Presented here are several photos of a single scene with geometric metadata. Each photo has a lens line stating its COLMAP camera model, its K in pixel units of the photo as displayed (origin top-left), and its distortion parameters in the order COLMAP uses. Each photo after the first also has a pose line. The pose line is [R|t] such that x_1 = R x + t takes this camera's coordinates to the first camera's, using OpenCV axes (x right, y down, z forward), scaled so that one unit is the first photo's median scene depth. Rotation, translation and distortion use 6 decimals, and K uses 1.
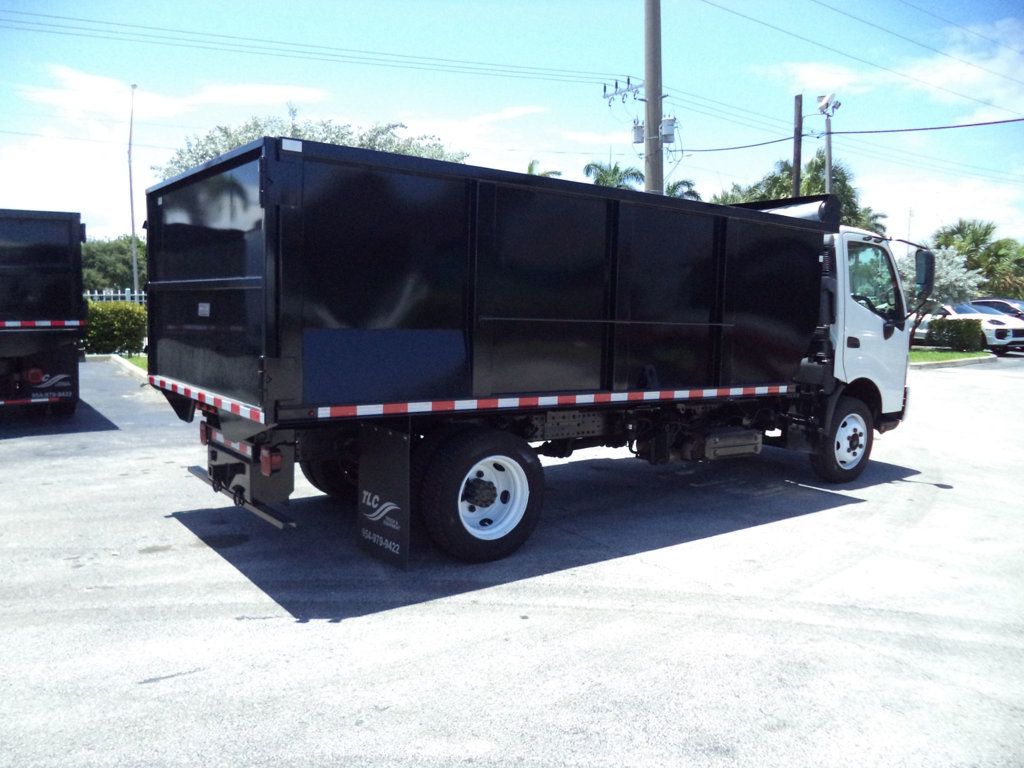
lens RADIAL K [[832.8, 0, 510.9], [0, 832.8, 388.7], [0, 0, 1]] dist [-0.020272, -0.003910]
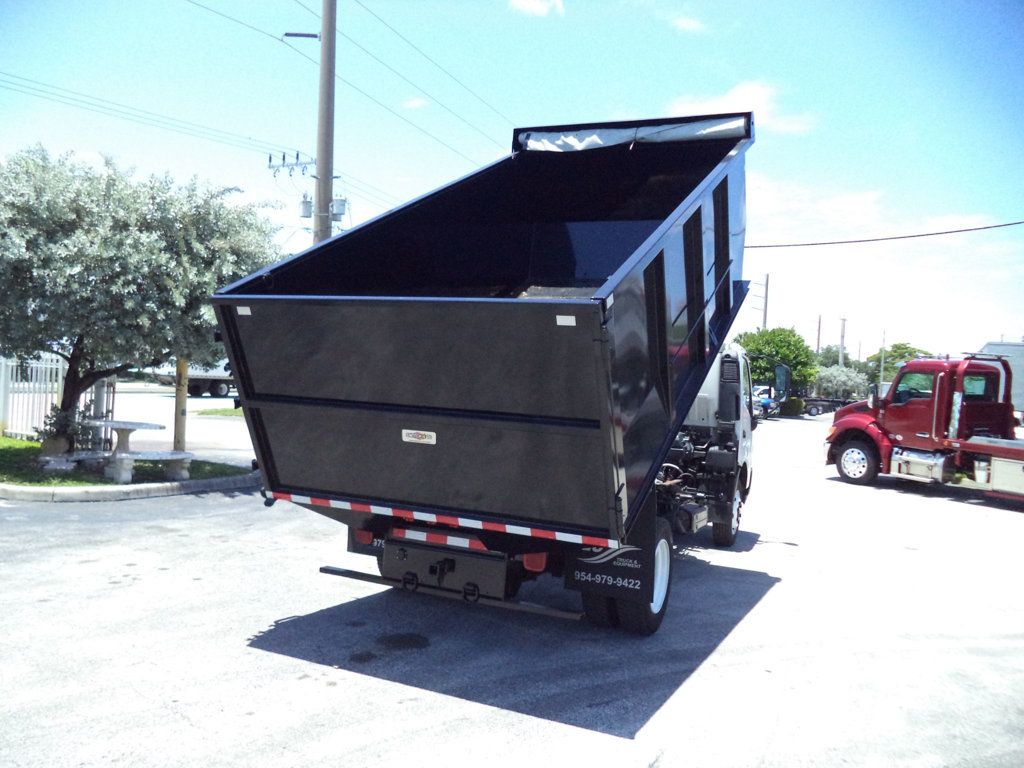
lens RADIAL K [[835.9, 0, 501.9], [0, 835.9, 379.9], [0, 0, 1]] dist [-0.018345, 0.000137]
pose [[0.876841, 0.040324, 0.479086, -0.707049], [0.003219, 0.995962, -0.089721, -0.032789], [-0.480769, 0.080213, 0.873171, 0.064743]]
